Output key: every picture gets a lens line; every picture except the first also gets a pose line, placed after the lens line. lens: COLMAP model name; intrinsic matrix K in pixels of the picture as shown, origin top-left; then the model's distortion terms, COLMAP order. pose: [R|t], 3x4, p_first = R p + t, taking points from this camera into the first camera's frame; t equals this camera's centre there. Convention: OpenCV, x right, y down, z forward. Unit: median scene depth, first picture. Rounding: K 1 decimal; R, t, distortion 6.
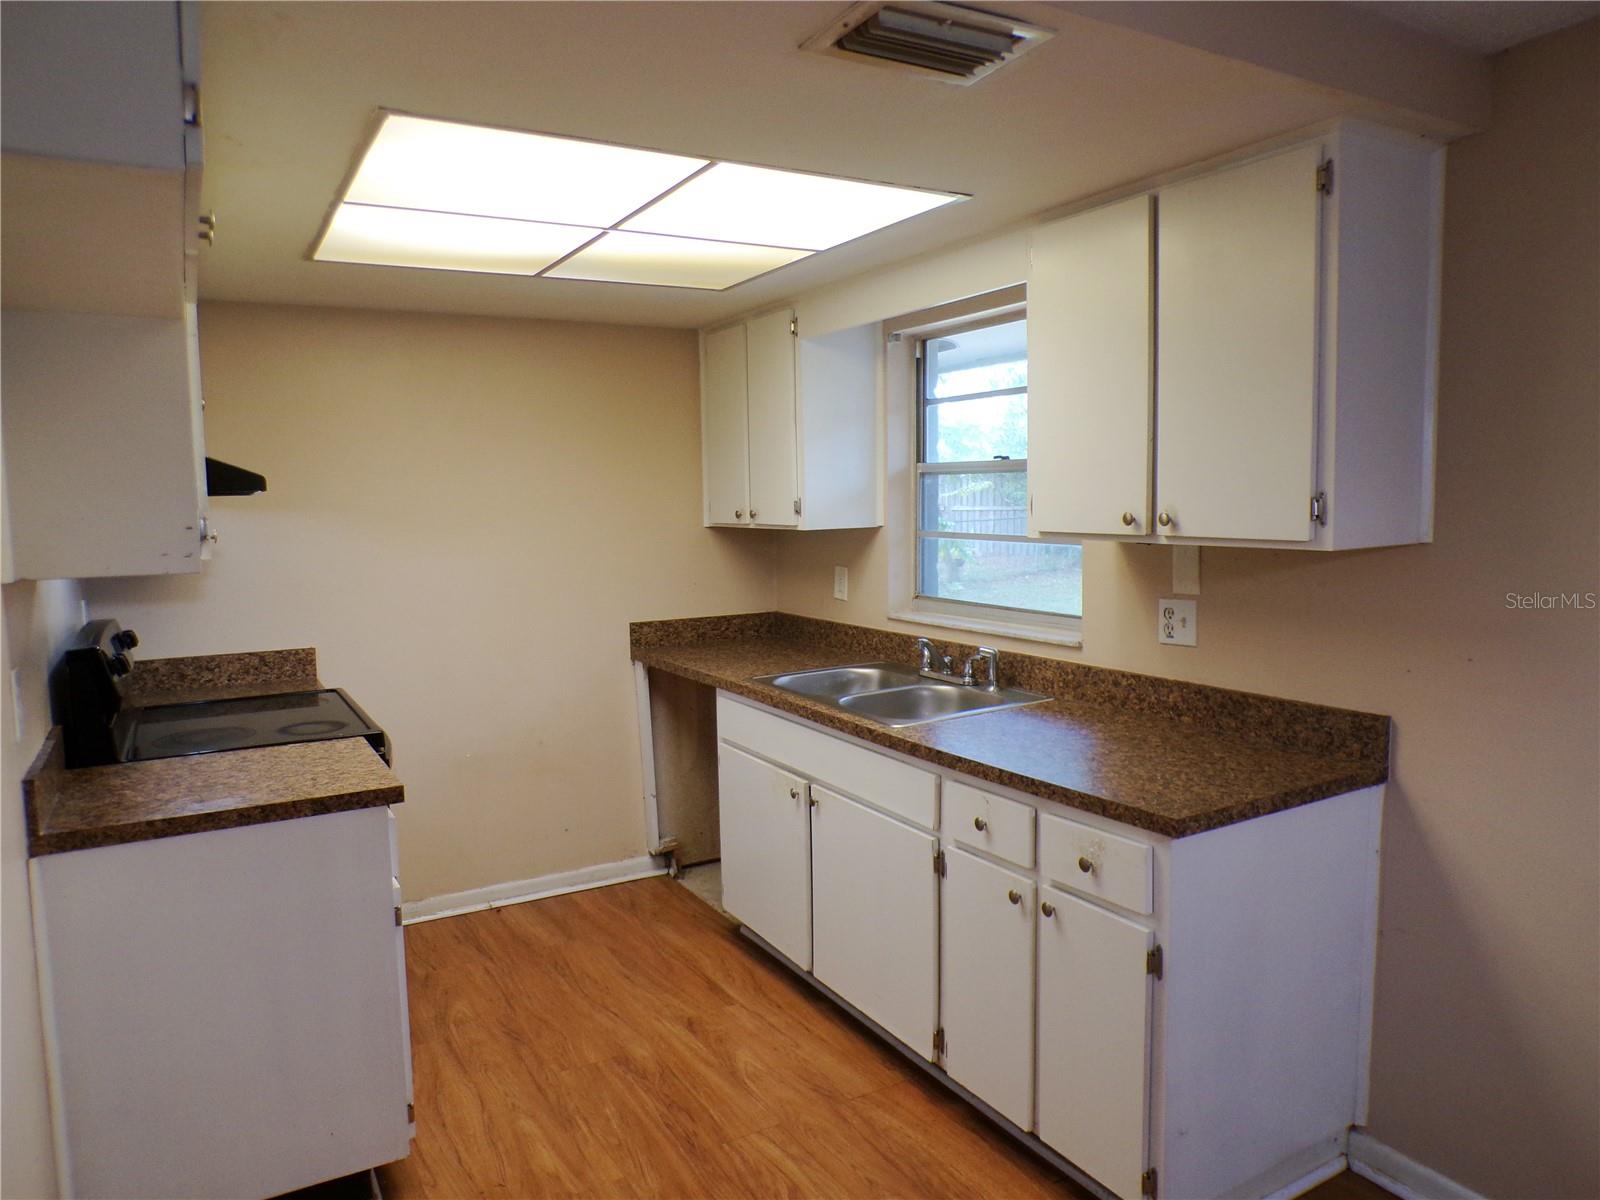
lens RADIAL K [[1084.4, 0, 800.0], [0, 1084.4, 600.0], [0, 0, 1]] dist [-0.022801, -0.001287]
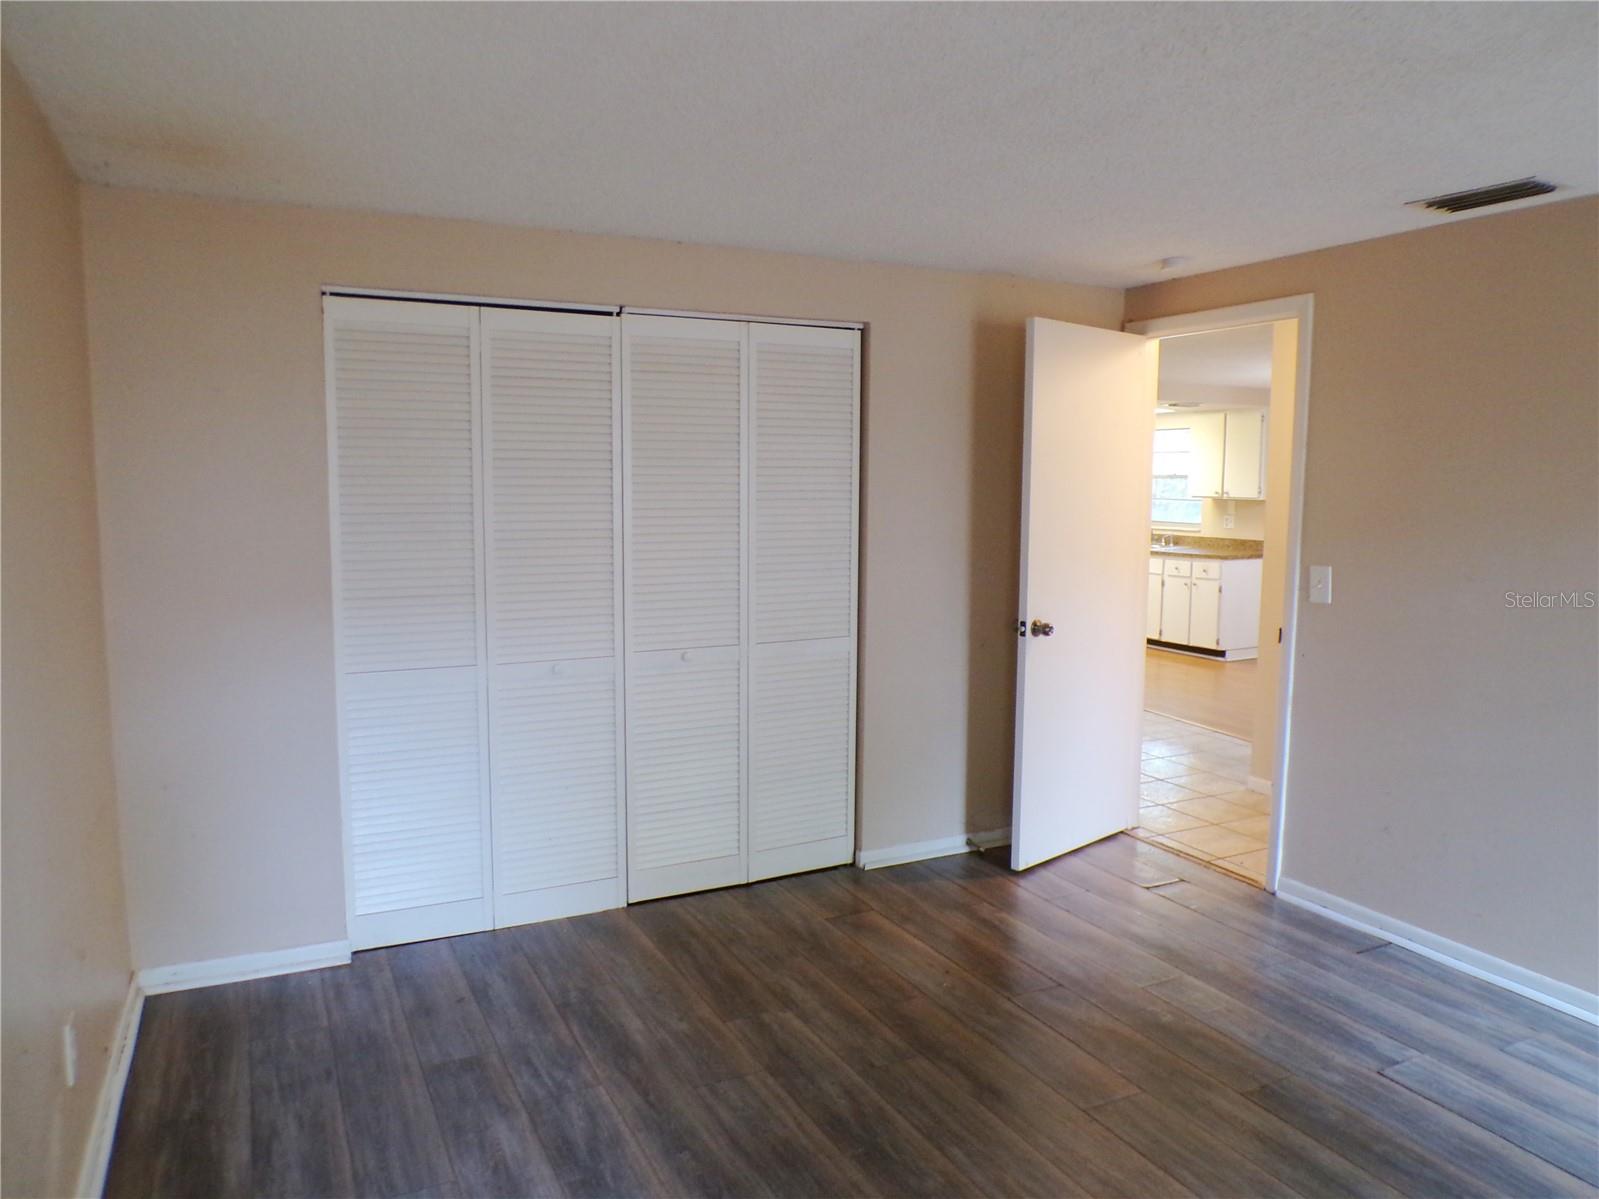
lens RADIAL K [[1083.7, 0, 799.5], [0, 1083.7, 599.5], [0, 0, 1]] dist [-0.022801, -0.001287]
pose [[0.997726, 0.032296, -0.059158, -0.904663], [-0.031929, 0.999465, 0.007128, 0.312809], [0.059357, -0.005223, 0.998223, -2.825693]]
